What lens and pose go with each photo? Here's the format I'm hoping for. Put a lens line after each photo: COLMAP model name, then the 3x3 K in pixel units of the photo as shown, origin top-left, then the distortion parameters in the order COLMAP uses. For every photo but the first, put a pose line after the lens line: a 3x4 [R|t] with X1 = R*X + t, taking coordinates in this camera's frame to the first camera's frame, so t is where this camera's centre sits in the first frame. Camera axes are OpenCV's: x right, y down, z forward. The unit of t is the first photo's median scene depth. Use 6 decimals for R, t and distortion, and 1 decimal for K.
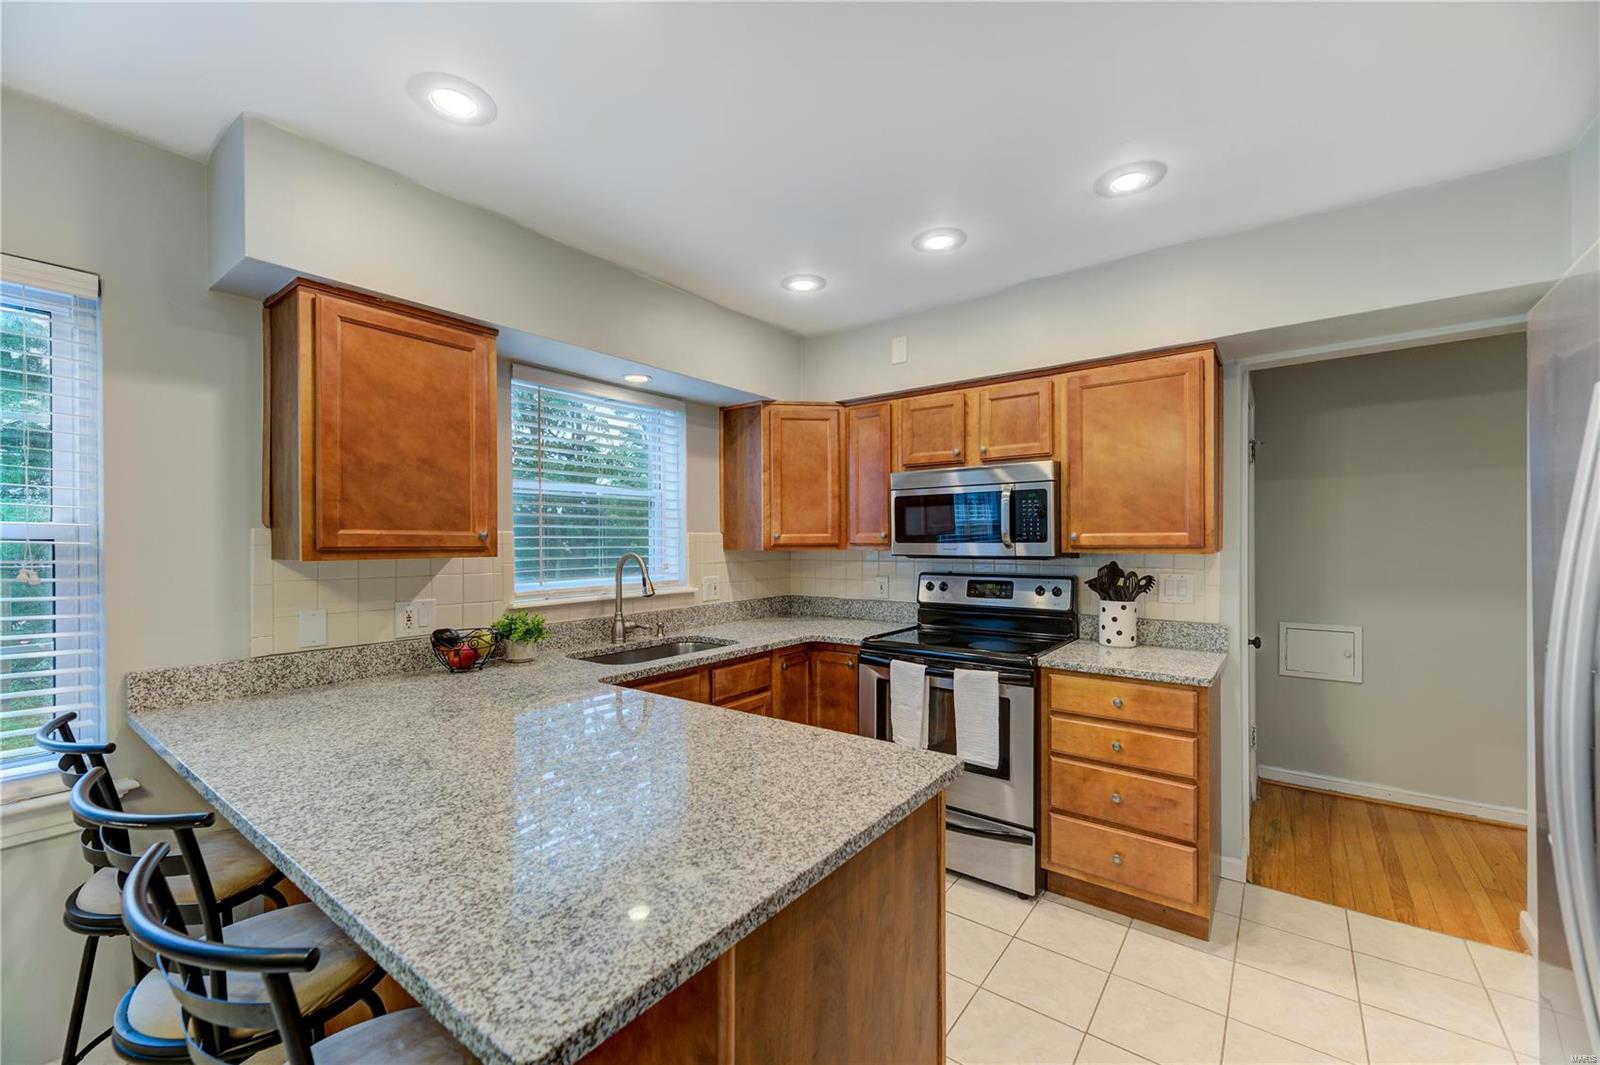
lens RADIAL K [[640.9, 0, 802.8], [0, 640.9, 535.8], [0, 0, 1]] dist [0.008821, -0.001262]
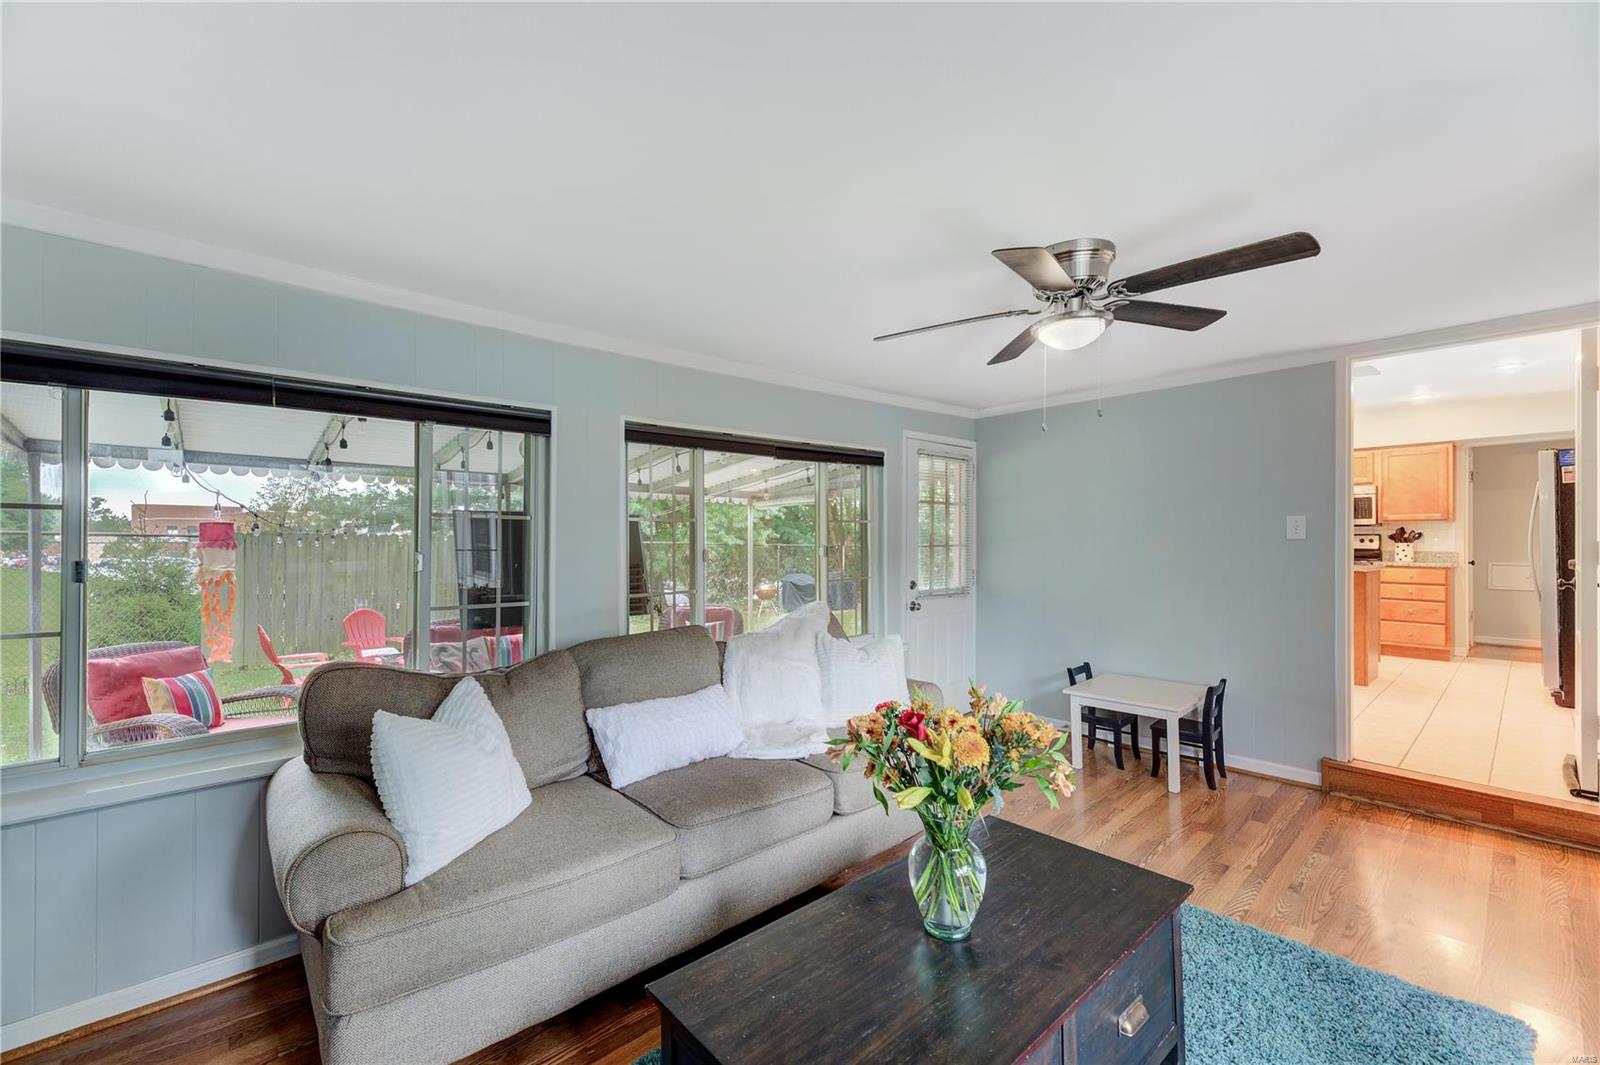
lens RADIAL K [[640.9, 0, 813.7], [0, 640.9, 532.8], [0, 0, 1]] dist [0.008821, -0.001262]
pose [[0.981106, 0.002455, -0.193457, -1.248282], [-0.002632, 0.999996, -0.000657, 0.071742], [0.193455, 0.001153, 0.981109, -1.851406]]
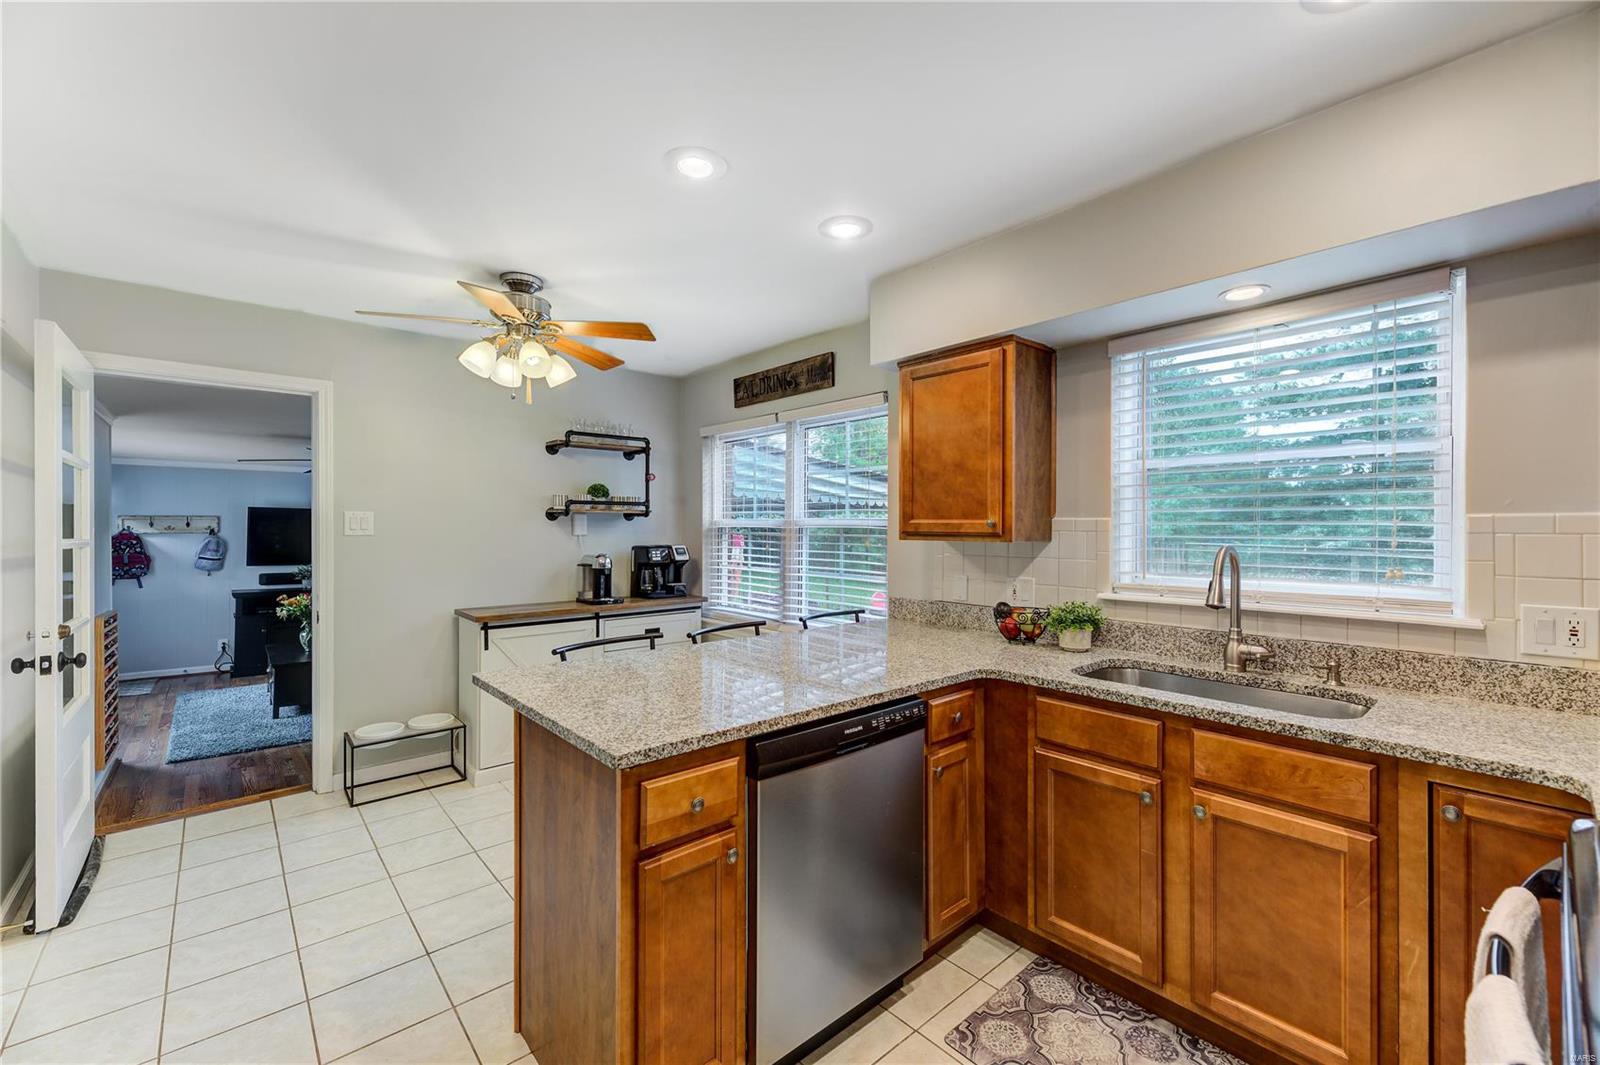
lens RADIAL K [[640.9, 0, 795.4], [0, 640.9, 525.7], [0, 0, 1]] dist [0.008821, -0.001262]
pose [[-0.197110, 0.000705, -0.980381, 0.547032], [0.006593, 0.999978, -0.000606, 0.002217], [0.980359, -0.006583, -0.197110, 0.697215]]
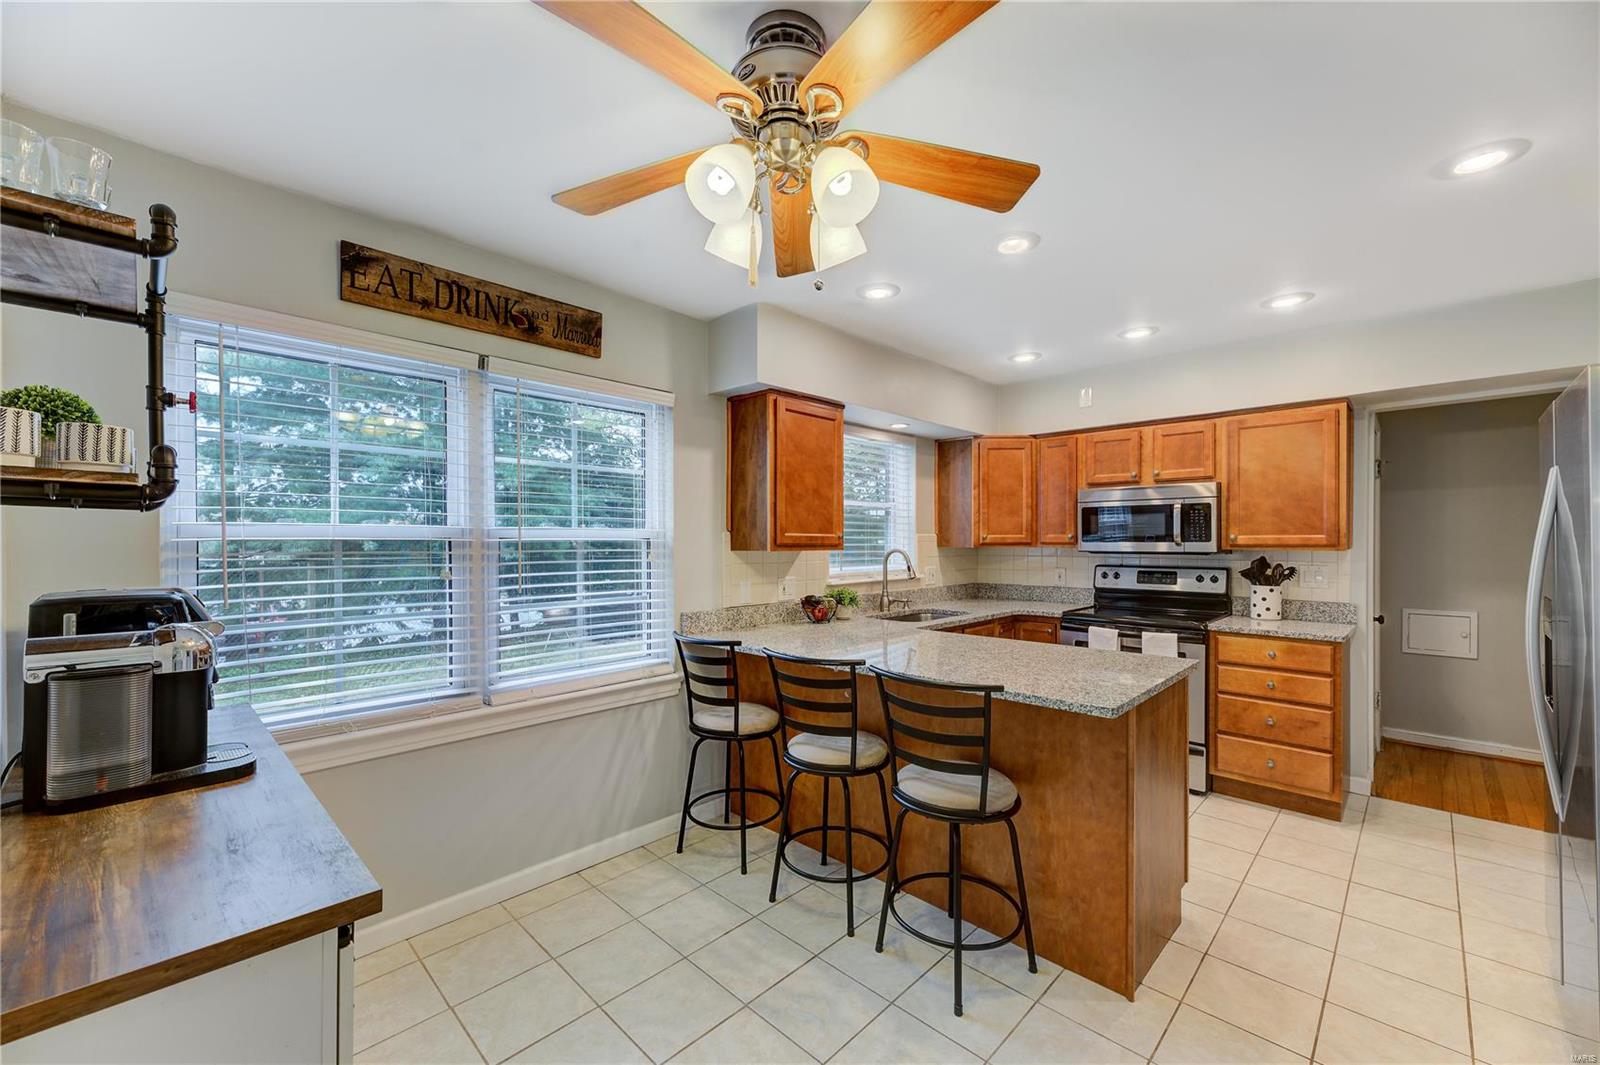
lens RADIAL K [[640.9, 0, 802.0], [0, 640.9, 538.0], [0, 0, 1]] dist [0.008821, -0.001262]
pose [[0.992590, 0.002199, -0.121493, -0.316613], [-0.001678, 0.999989, 0.004386, -0.002677], [0.121501, -0.004149, 0.992583, -0.463074]]
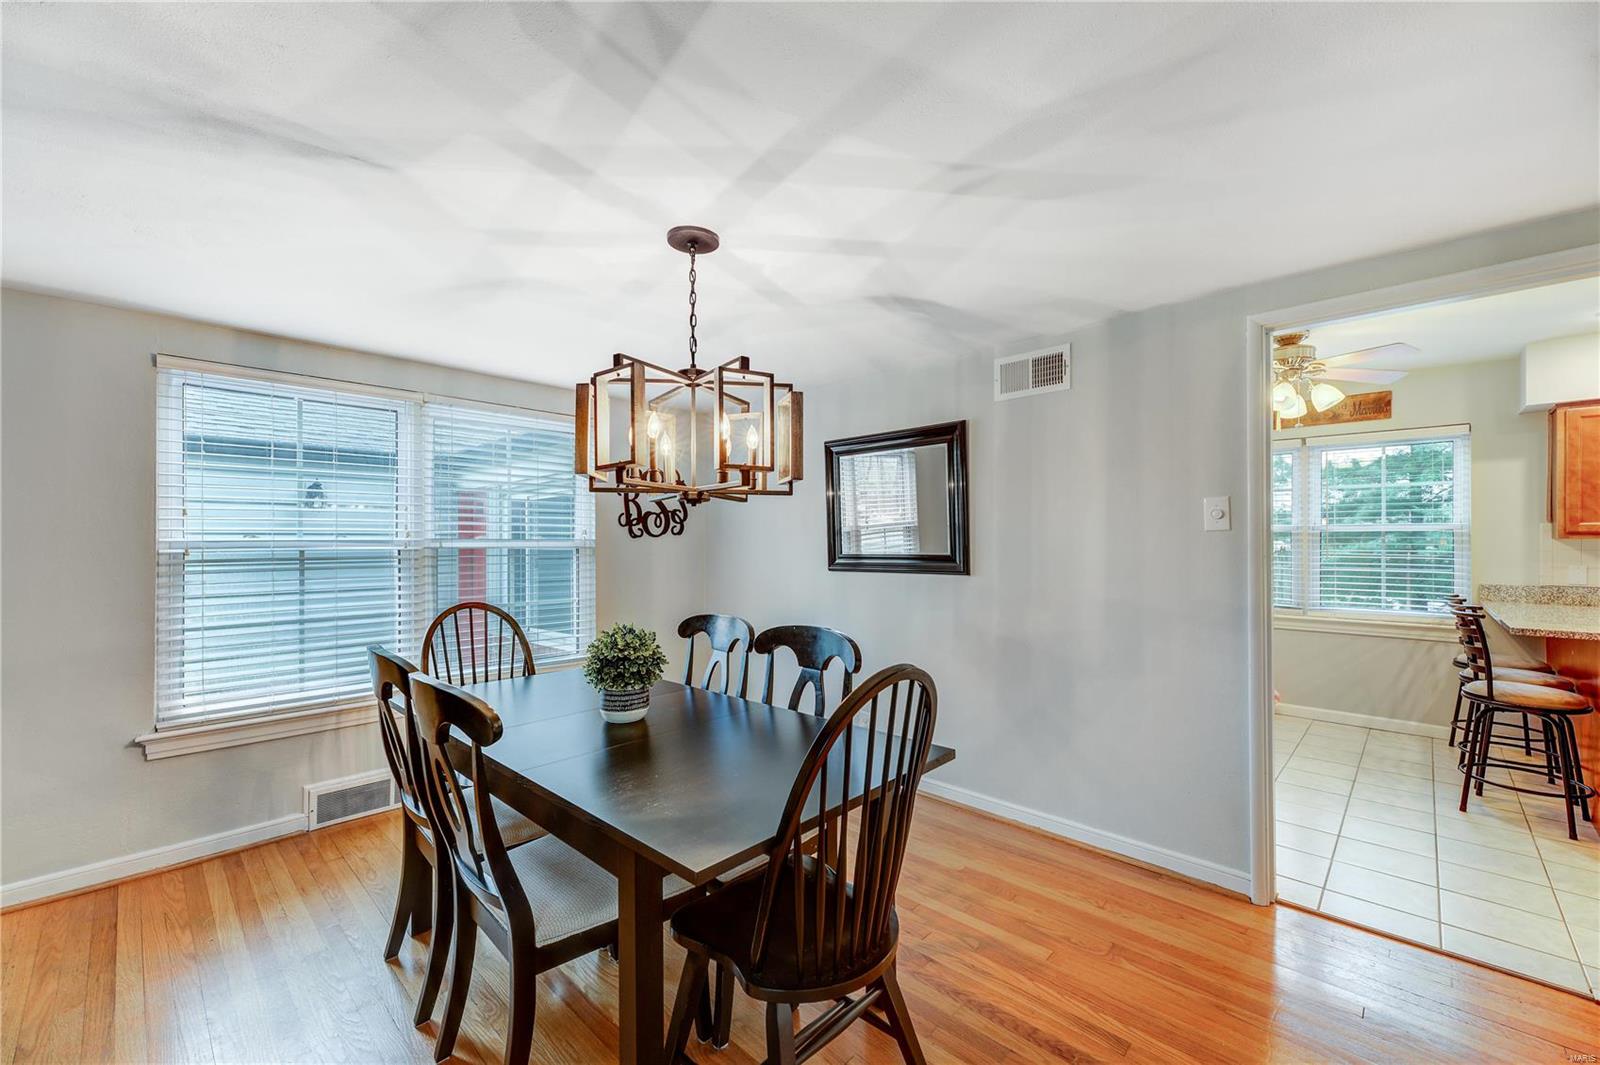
lens RADIAL K [[640.9, 0, 811.1], [0, 640.9, 543.4], [0, 0, 1]] dist [0.008821, -0.001262]
pose [[-0.104382, 0.004006, -0.994529, 1.038809], [0.002043, 0.999991, 0.003813, 0.028664], [0.994535, -0.001634, -0.104389, -0.794219]]
